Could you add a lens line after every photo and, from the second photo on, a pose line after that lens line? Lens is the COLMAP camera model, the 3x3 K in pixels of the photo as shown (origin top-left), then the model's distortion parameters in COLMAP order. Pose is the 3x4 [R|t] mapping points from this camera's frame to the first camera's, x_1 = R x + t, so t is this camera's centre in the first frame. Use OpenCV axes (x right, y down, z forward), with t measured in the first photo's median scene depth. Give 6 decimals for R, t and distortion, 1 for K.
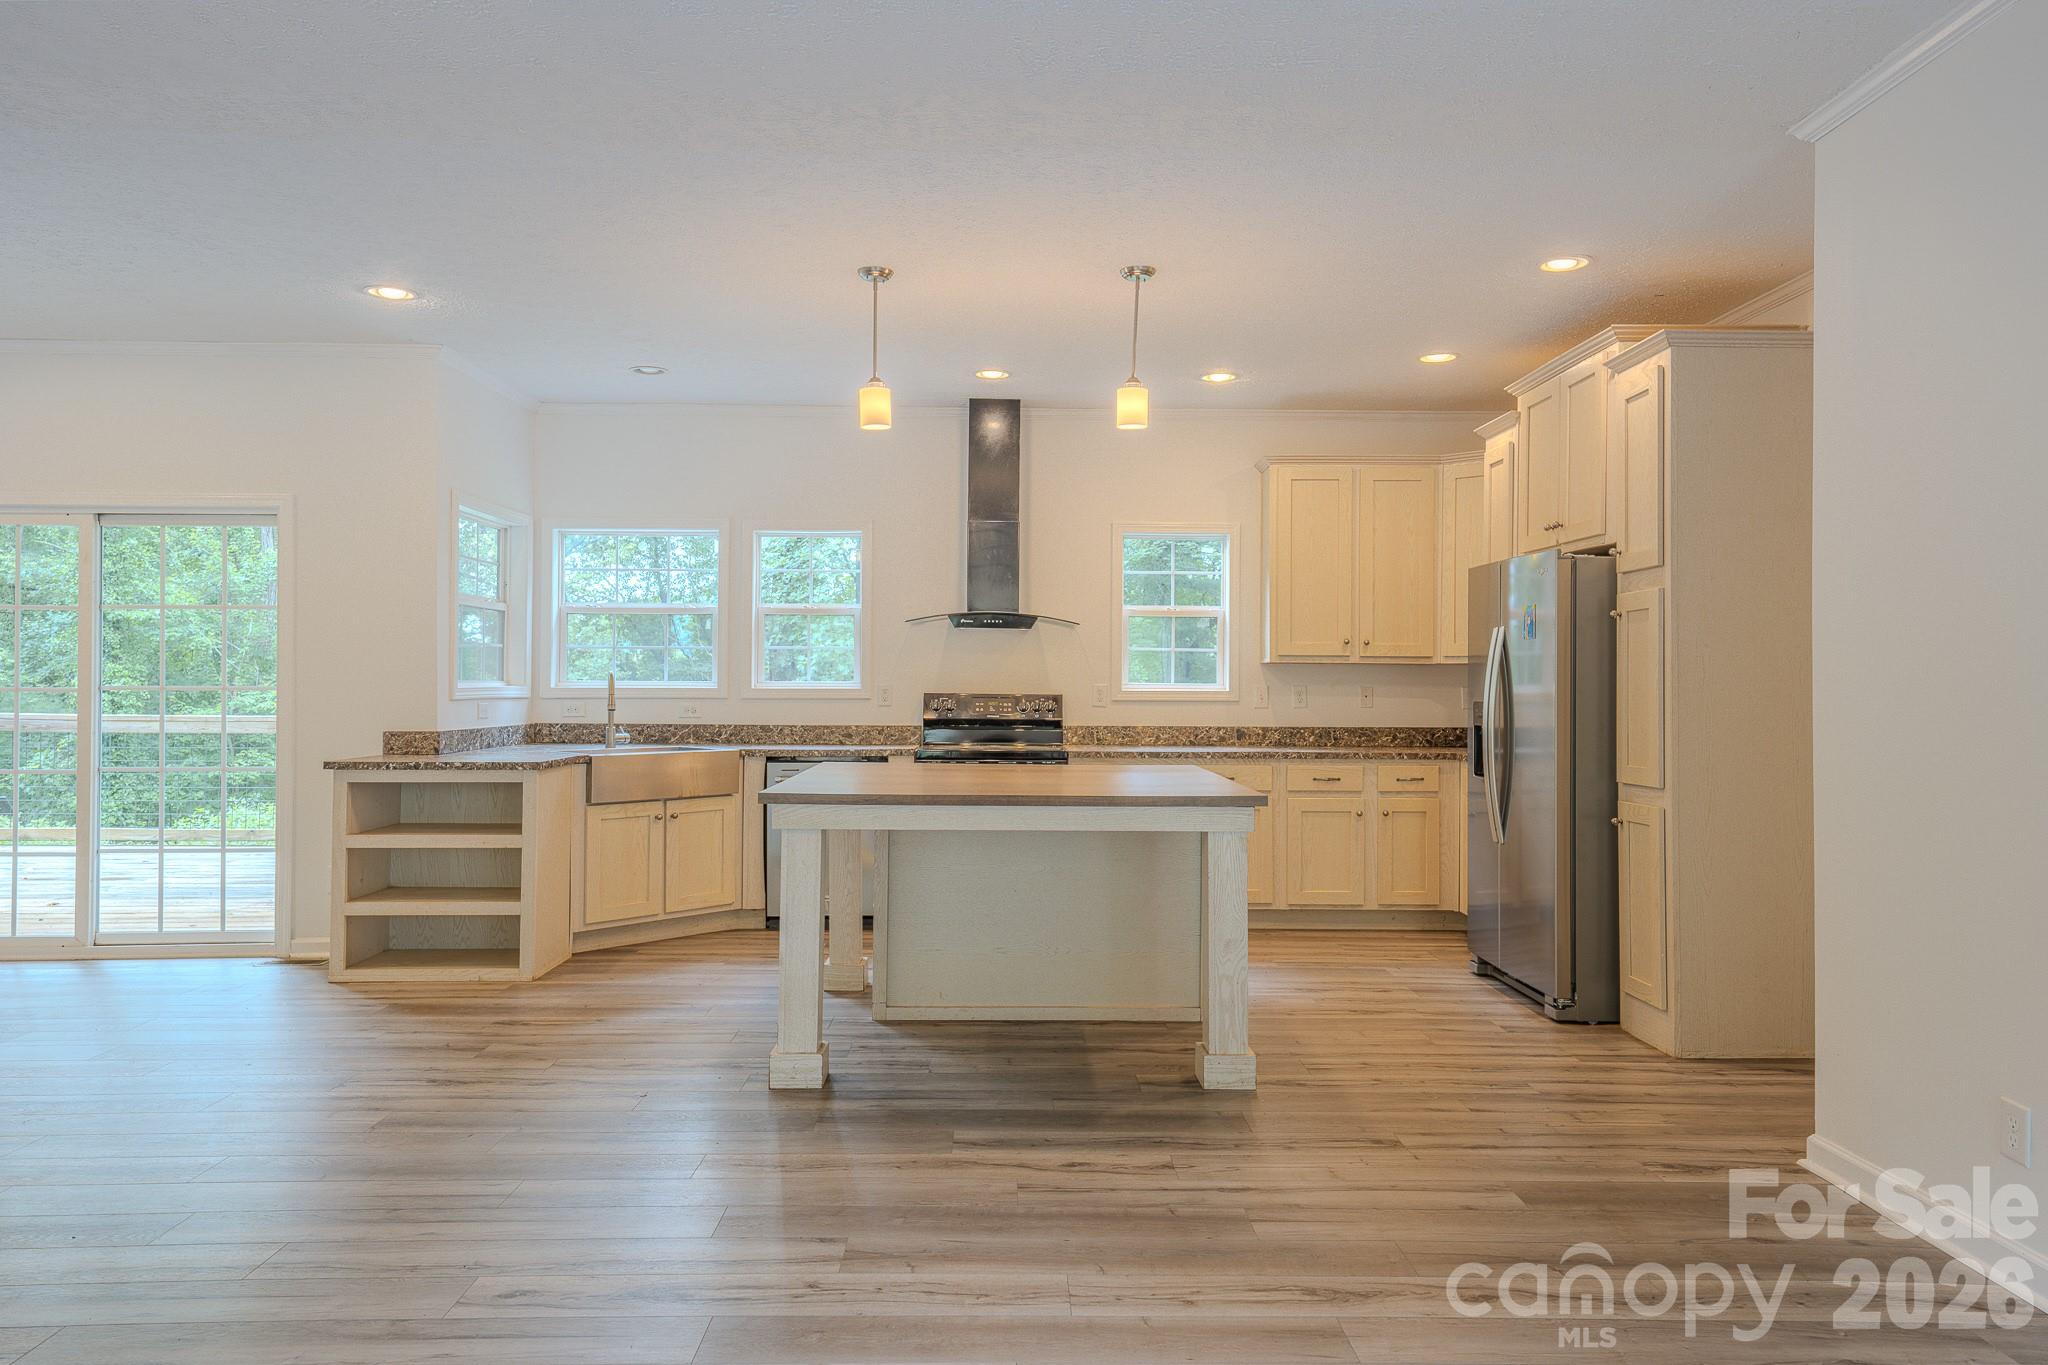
lens RADIAL K [[1333.1, 0, 1036.6], [0, 1333.1, 668.3], [0, 0, 1]] dist [0.031353, 0.001080]
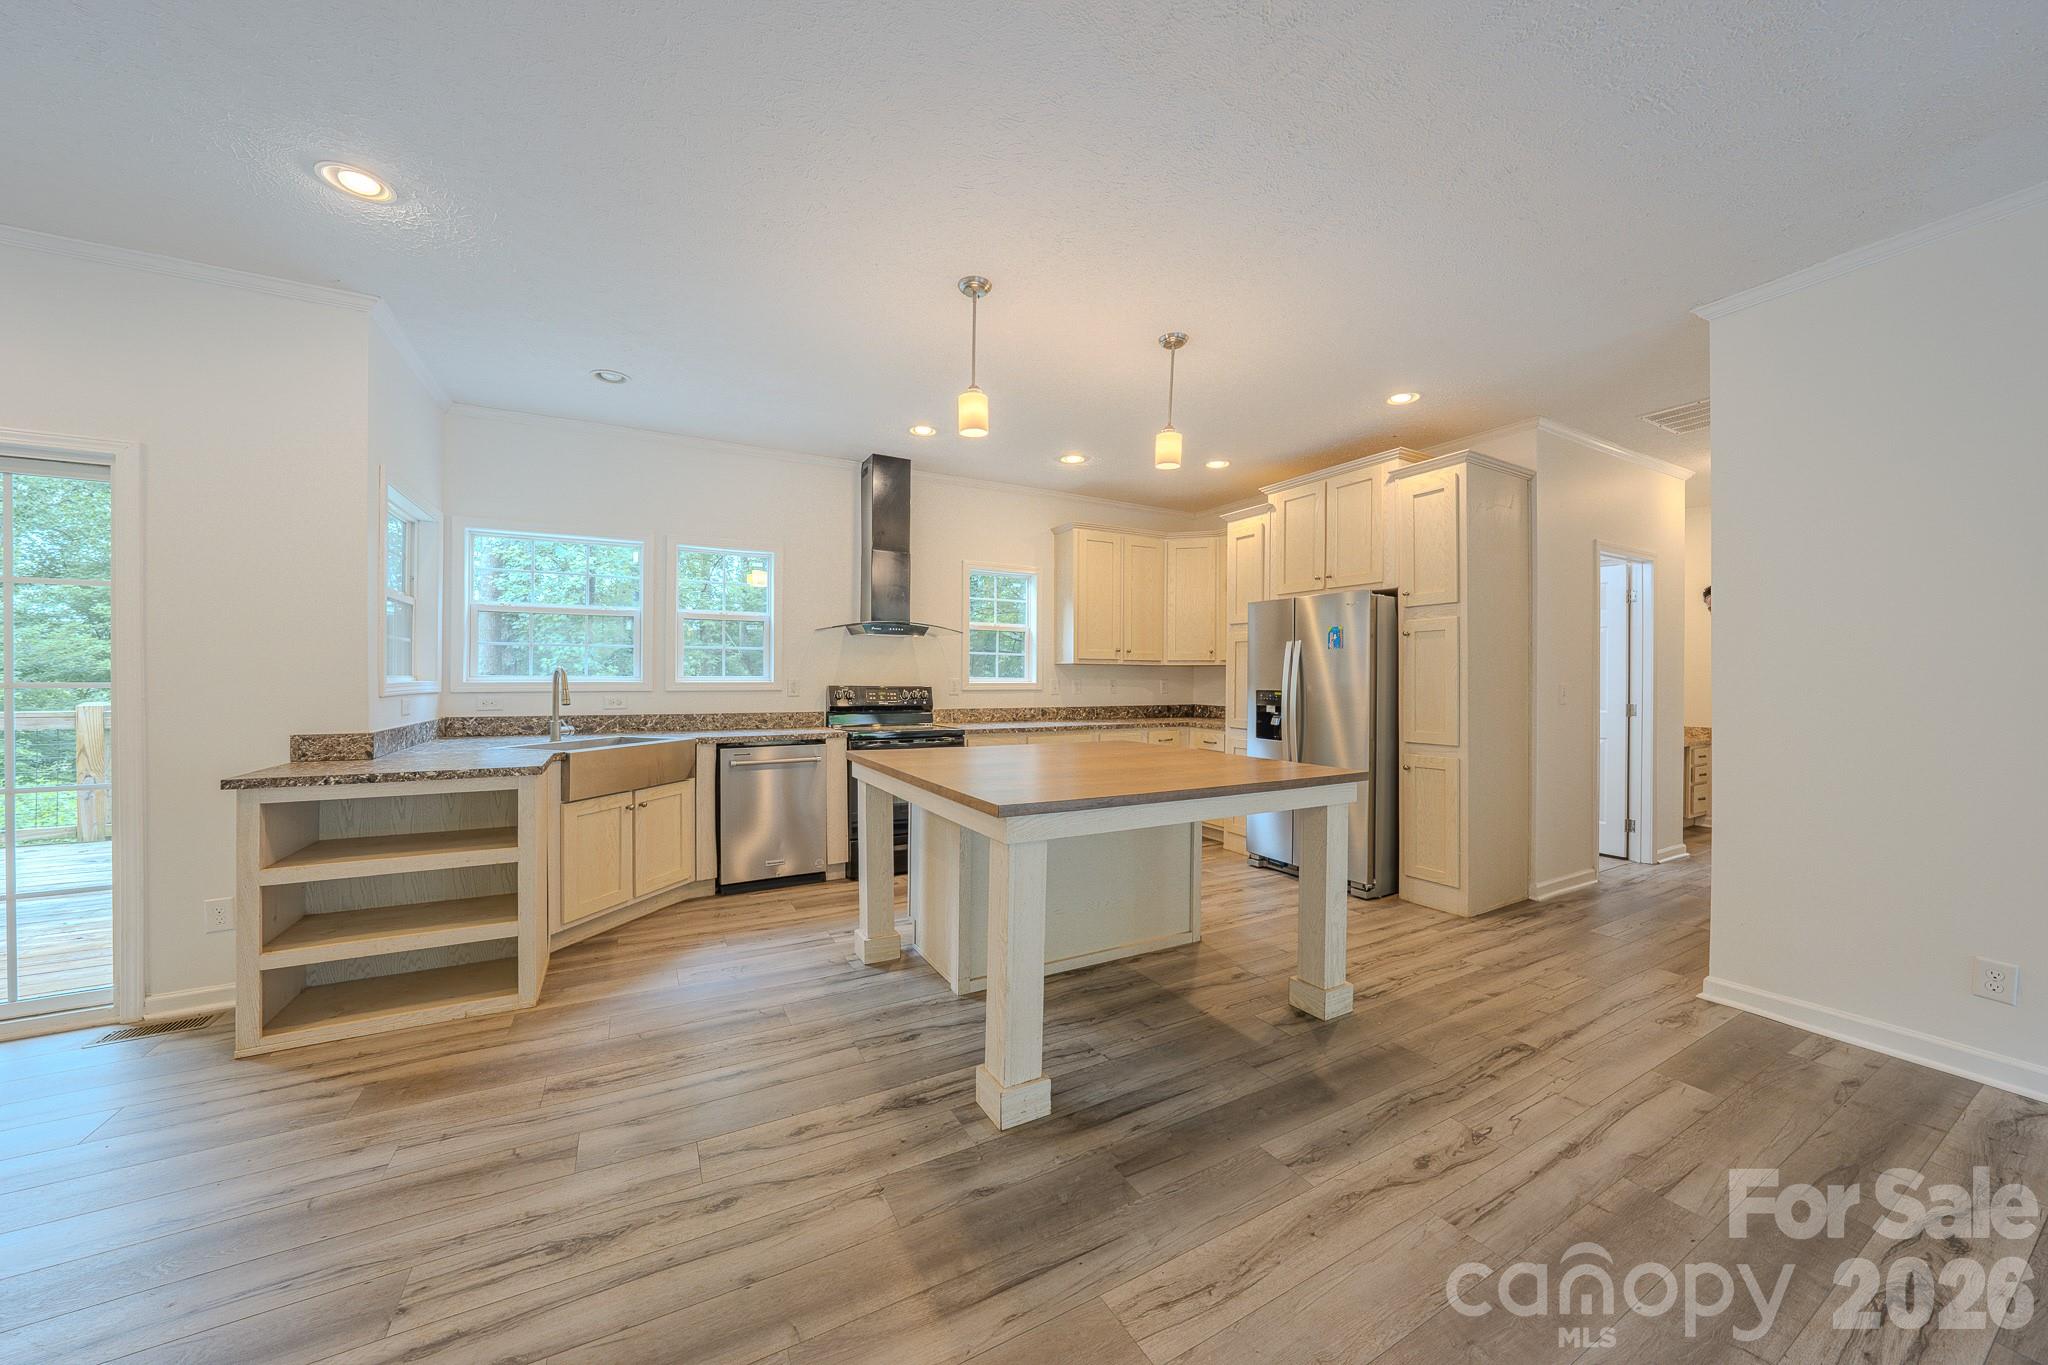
lens RADIAL K [[710.1, 0, 1022.9], [0, 710.1, 678.4], [0, 0, 1]] dist [-0.020895, 0.003528]
pose [[0.888090, -0.001200, 0.459669, -0.237409], [-0.005459, 0.999899, 0.013157, 0.002057], [-0.459638, -0.014194, 0.887993, 0.338205]]
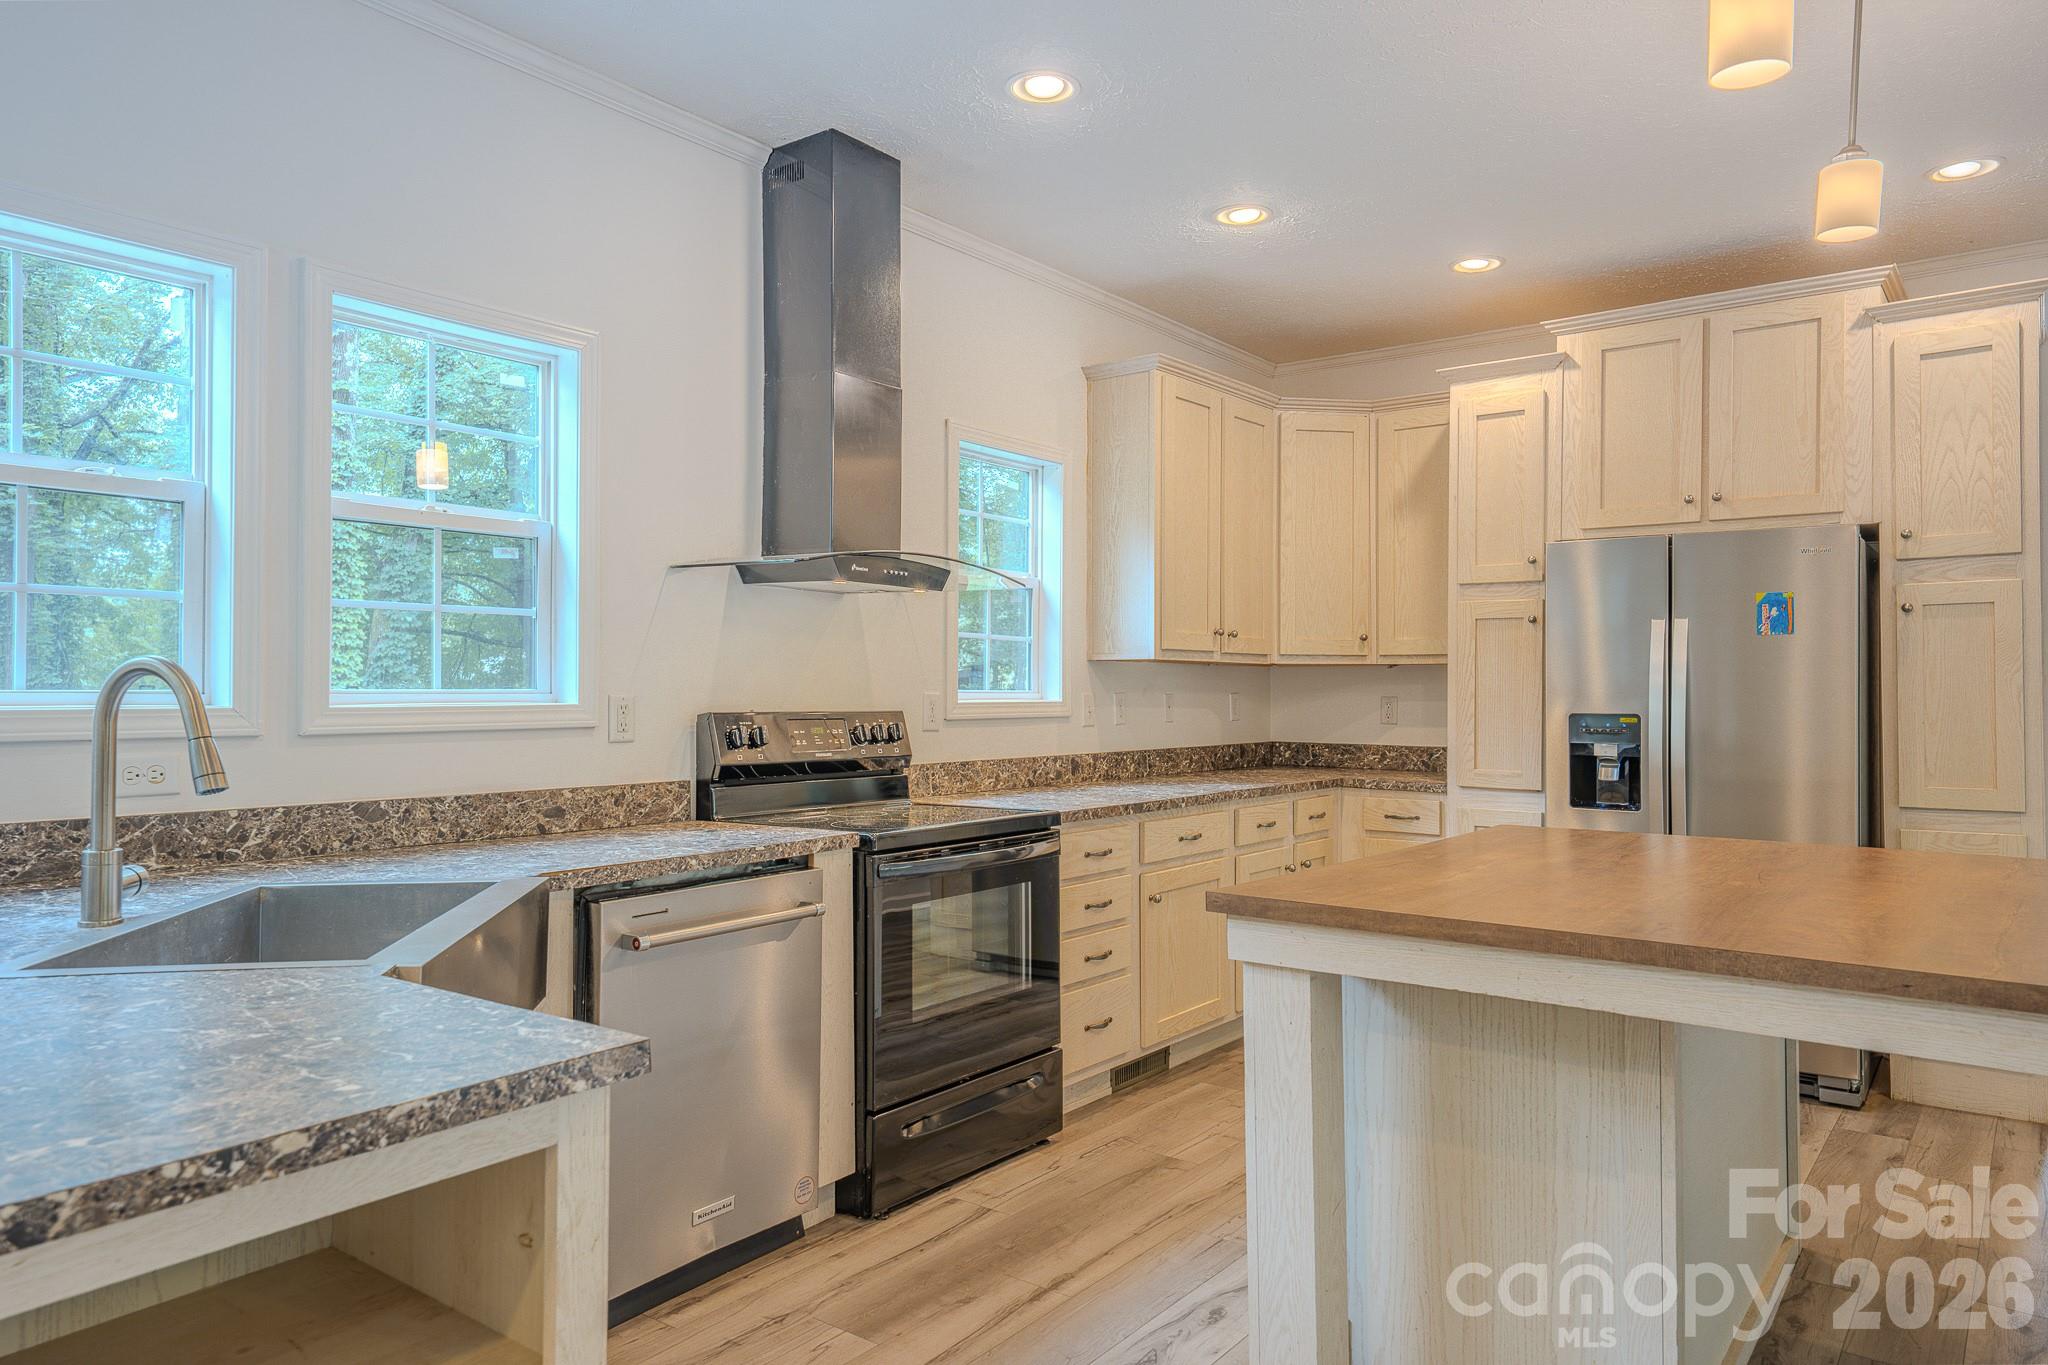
lens RADIAL K [[1333.1, 0, 1040.6], [0, 1333.1, 683.8], [0, 0, 1]] dist [0.031353, 0.001080]
pose [[0.621818, 0.000717, 0.783161, -0.402971], [-0.007209, 0.999962, 0.004808, 0.005306], [-0.783128, -0.008636, 0.621800, 0.631935]]
